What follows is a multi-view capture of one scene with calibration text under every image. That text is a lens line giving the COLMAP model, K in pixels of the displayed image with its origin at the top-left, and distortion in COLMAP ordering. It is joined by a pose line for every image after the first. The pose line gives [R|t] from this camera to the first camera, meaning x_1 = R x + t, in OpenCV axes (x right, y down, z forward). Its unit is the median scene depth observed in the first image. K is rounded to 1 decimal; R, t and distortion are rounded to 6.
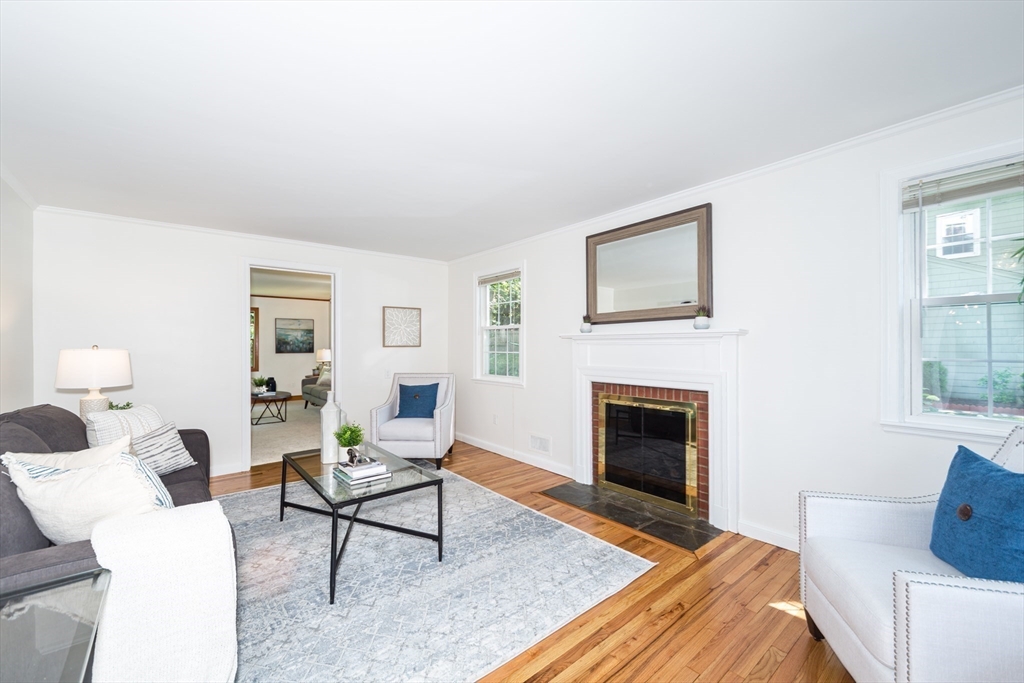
lens RADIAL K [[418.9, 0, 511.2], [0, 418.9, 343.2], [0, 0, 1]] dist [0.001394, -0.000134]
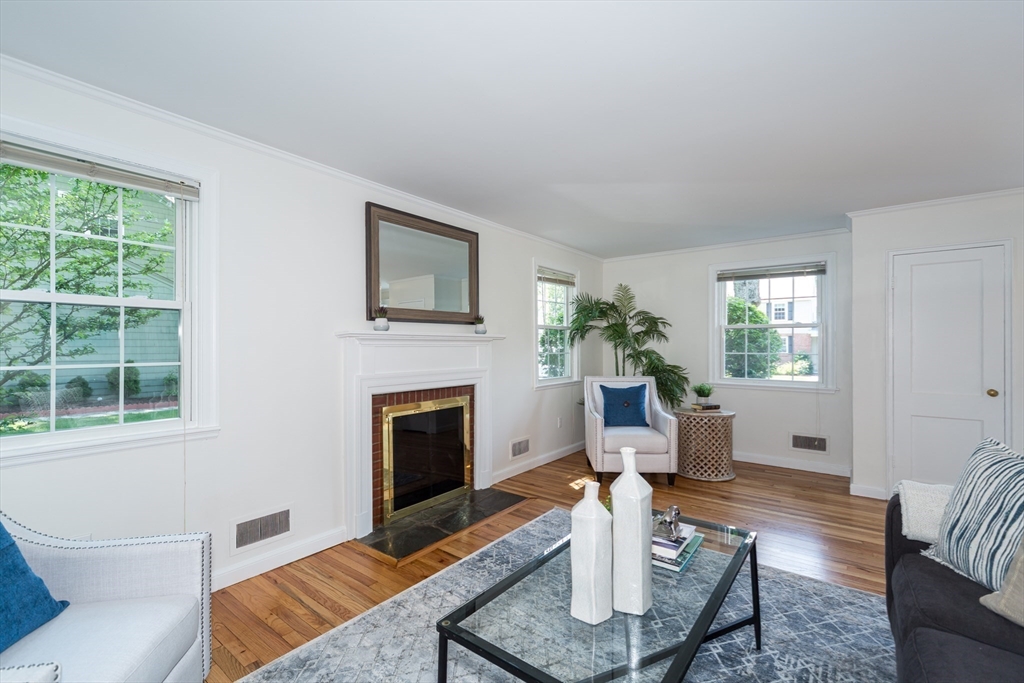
lens RADIAL K [[458.2, 0, 510.0], [0, 458.2, 344.4], [0, 0, 1]] dist [-0.000594, -0.000129]
pose [[-0.245534, 0.004146, 0.969379, -0.720613], [-0.004853, 0.999973, -0.005507, 0.003367], [-0.969376, -0.006056, -0.245507, 1.025041]]
